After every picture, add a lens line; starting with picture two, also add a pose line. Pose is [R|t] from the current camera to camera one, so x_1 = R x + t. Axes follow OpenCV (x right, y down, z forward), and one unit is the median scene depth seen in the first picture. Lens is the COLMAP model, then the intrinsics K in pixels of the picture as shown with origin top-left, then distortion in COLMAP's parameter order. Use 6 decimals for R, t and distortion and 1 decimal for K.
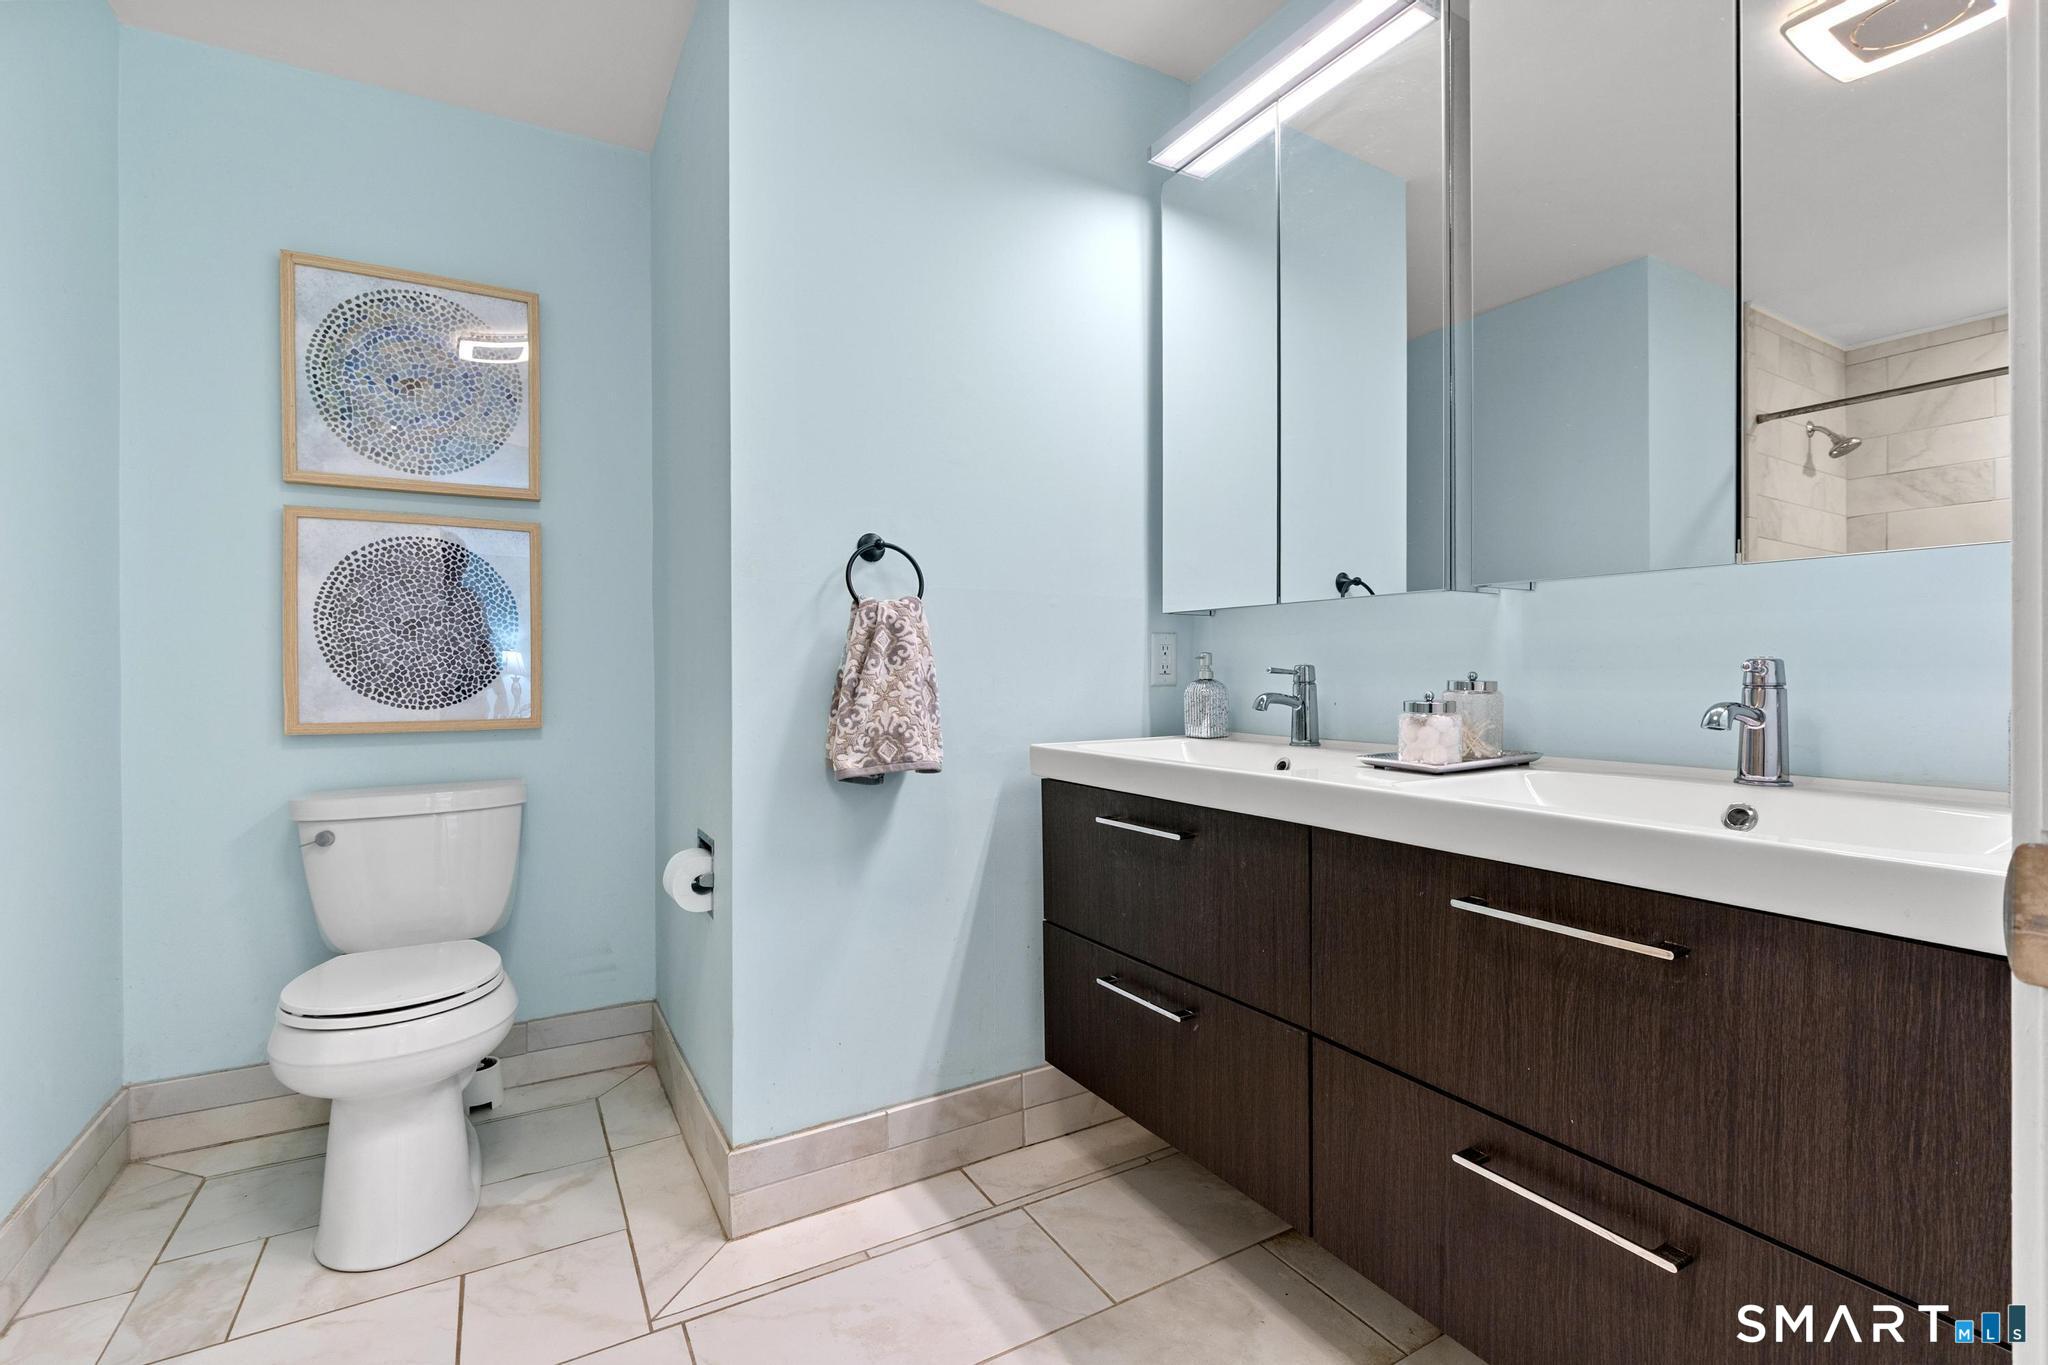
lens RADIAL K [[941.8, 0, 1028.1], [0, 941.8, 677.4], [0, 0, 1]] dist [-0.009715, 0.003440]
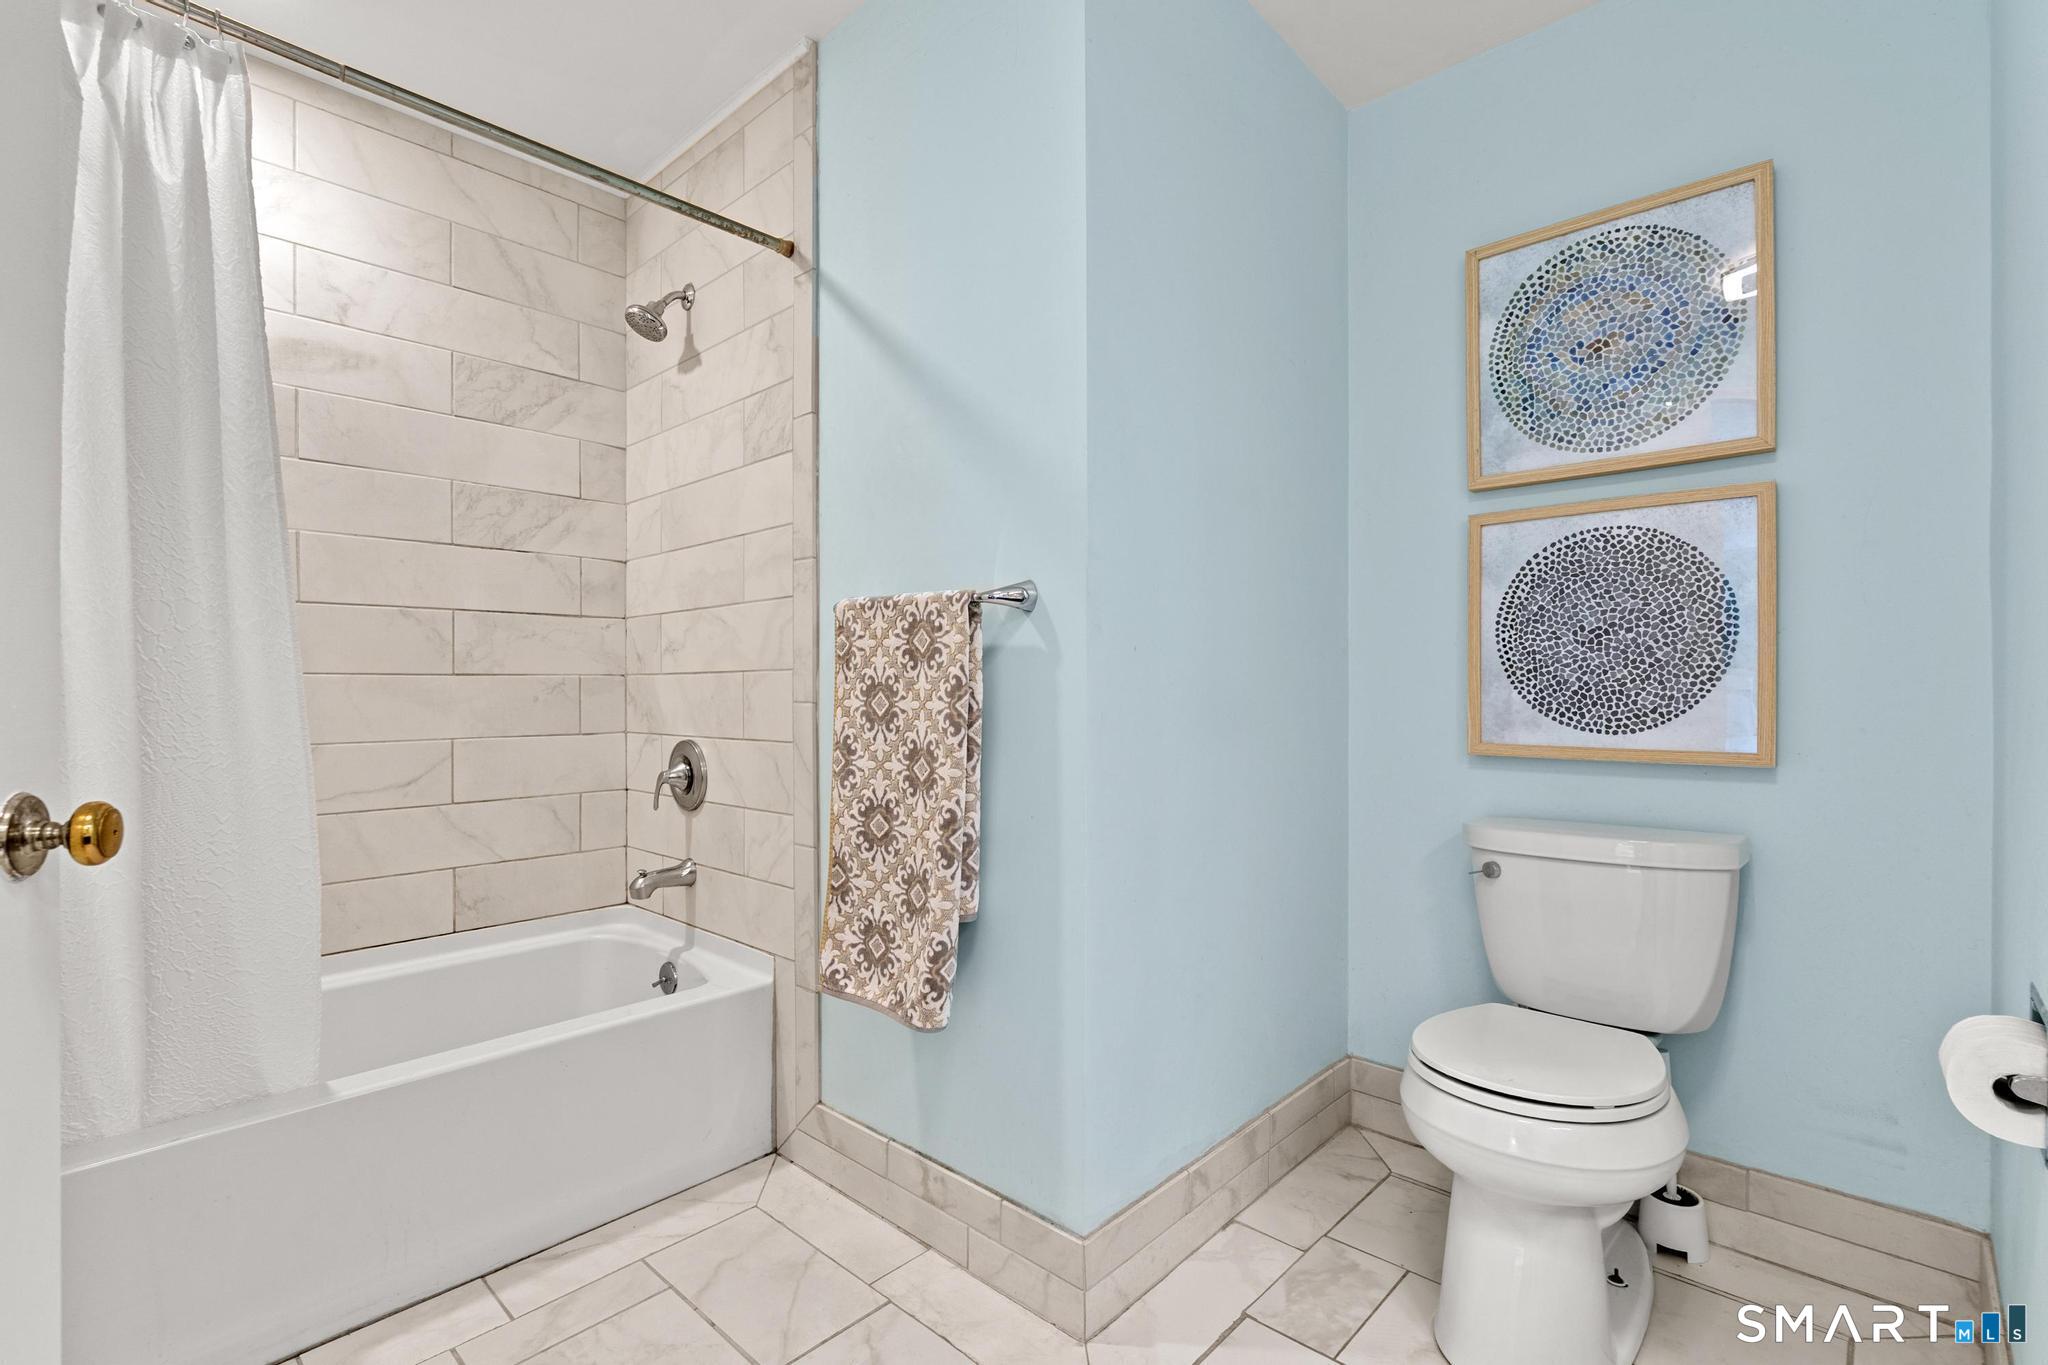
lens RADIAL K [[941.8, 0, 989.2], [0, 941.8, 690.1], [0, 0, 1]] dist [-0.009715, 0.003440]
pose [[0.276291, 0.008170, -0.961039, -0.000036], [-0.003905, 0.999965, 0.007378, -0.009226], [0.961066, 0.001715, 0.276313, 0.249738]]
